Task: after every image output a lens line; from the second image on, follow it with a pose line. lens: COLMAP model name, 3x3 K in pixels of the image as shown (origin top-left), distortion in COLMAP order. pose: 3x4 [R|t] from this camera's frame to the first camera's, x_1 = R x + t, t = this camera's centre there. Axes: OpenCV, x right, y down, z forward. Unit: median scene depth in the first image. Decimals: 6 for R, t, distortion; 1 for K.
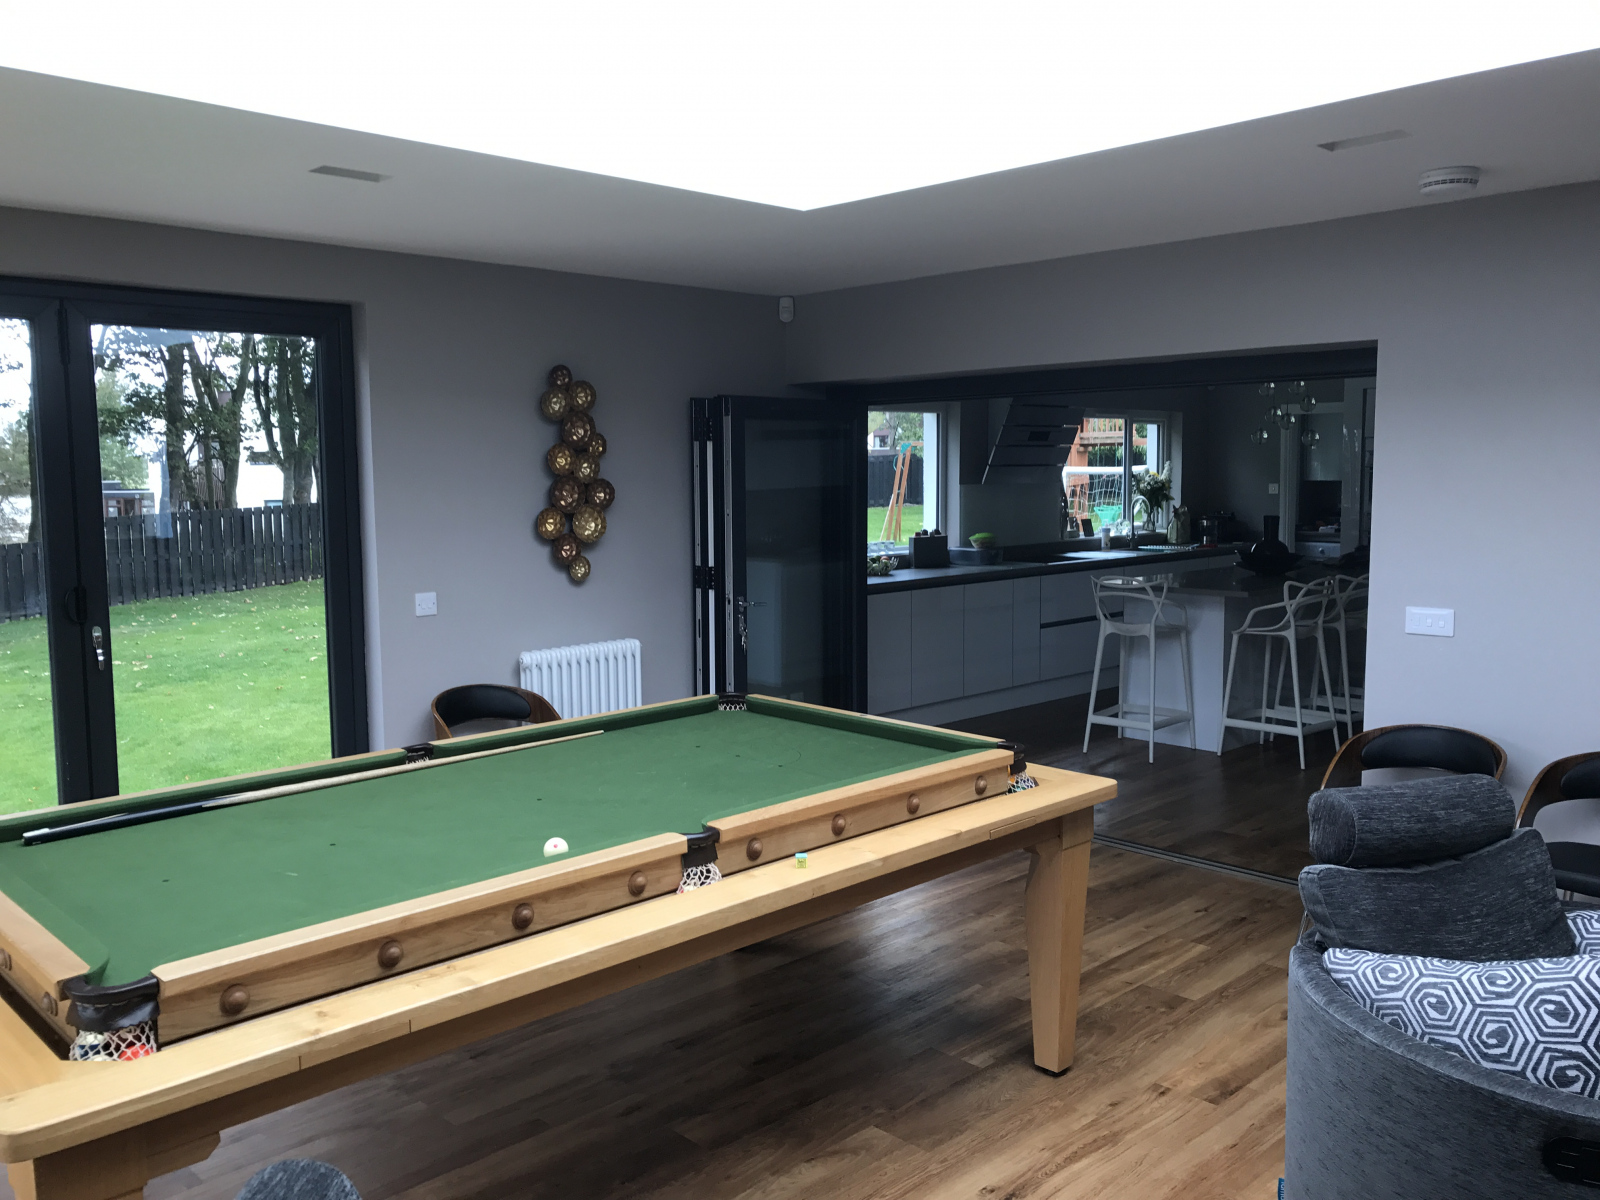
lens RADIAL K [[1293.1, 0, 823.9], [0, 1293.1, 598.3], [0, 0, 1]] dist [0.112664, 0.002160]
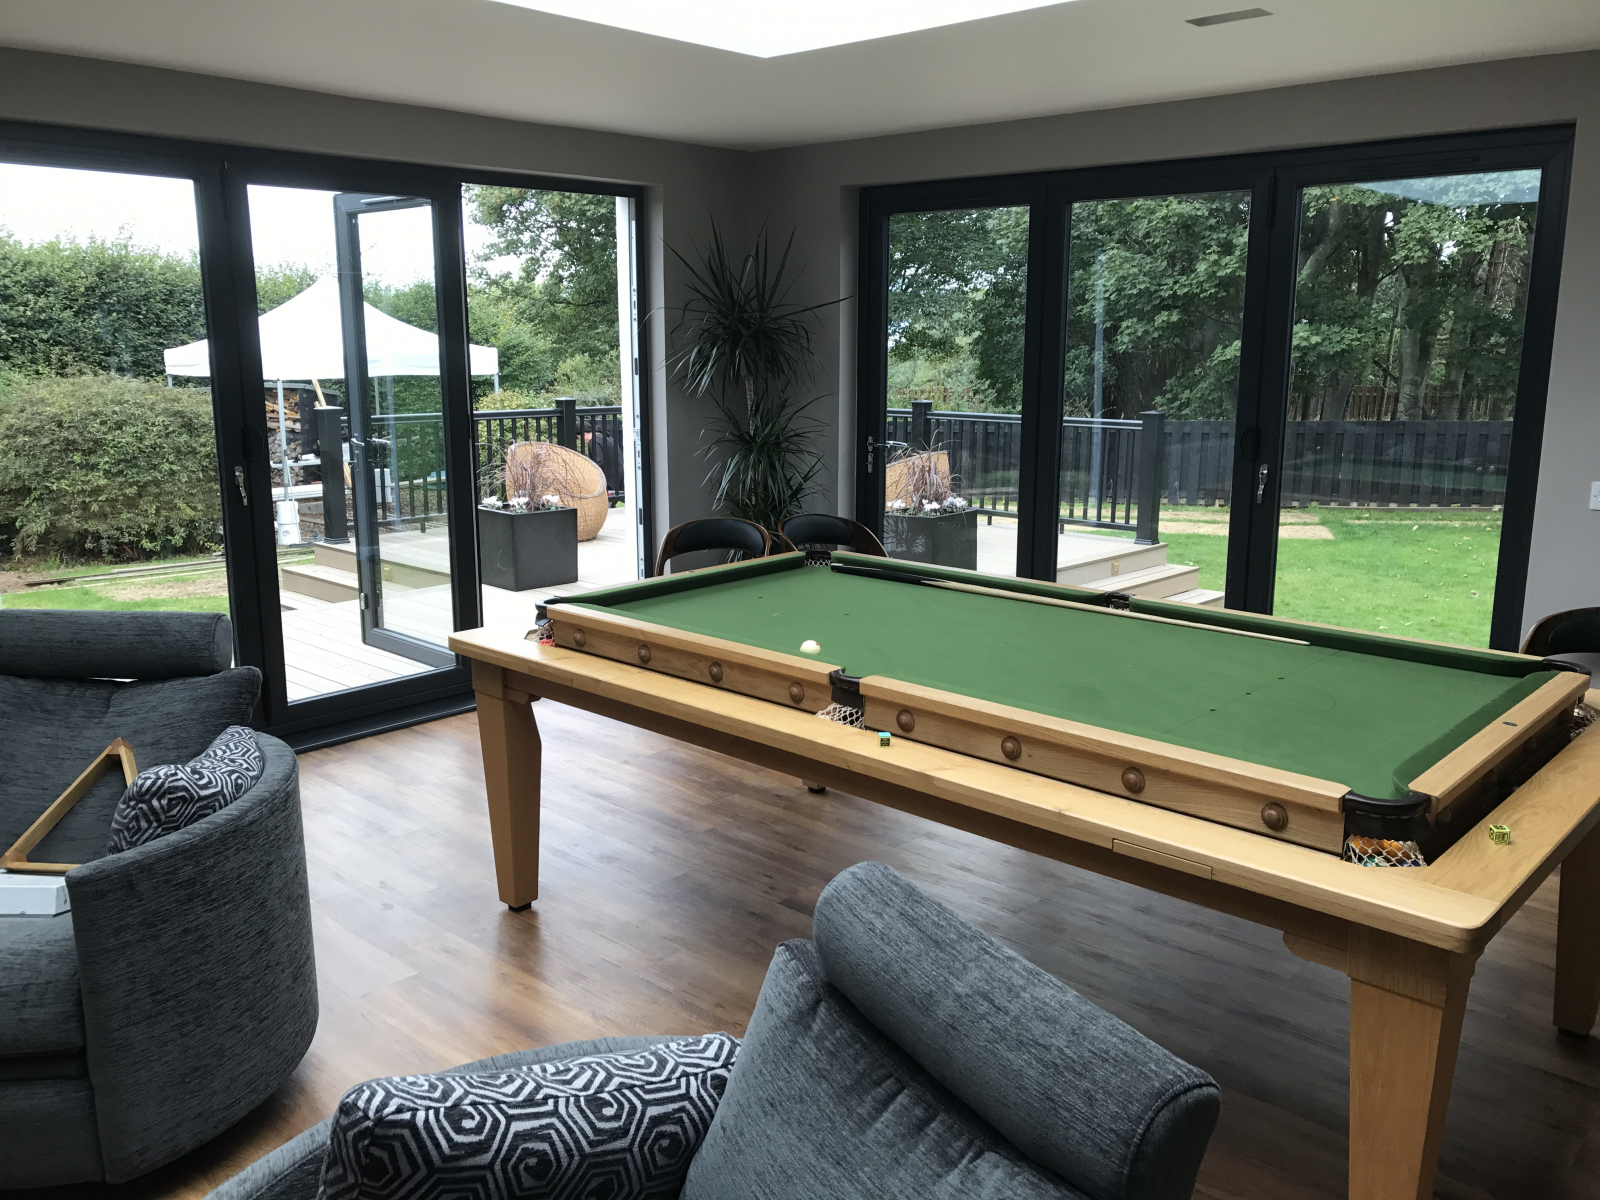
lens RADIAL K [[1293.1, 0, 823.9], [0, 1293.1, 598.3], [0, 0, 1]] dist [0.112664, 0.002160]
pose [[0.056396, 0.214184, -0.975164, 0.772546], [-0.100586, 0.972968, 0.207885, -0.088794], [0.993329, 0.086364, 0.076415, 0.721702]]
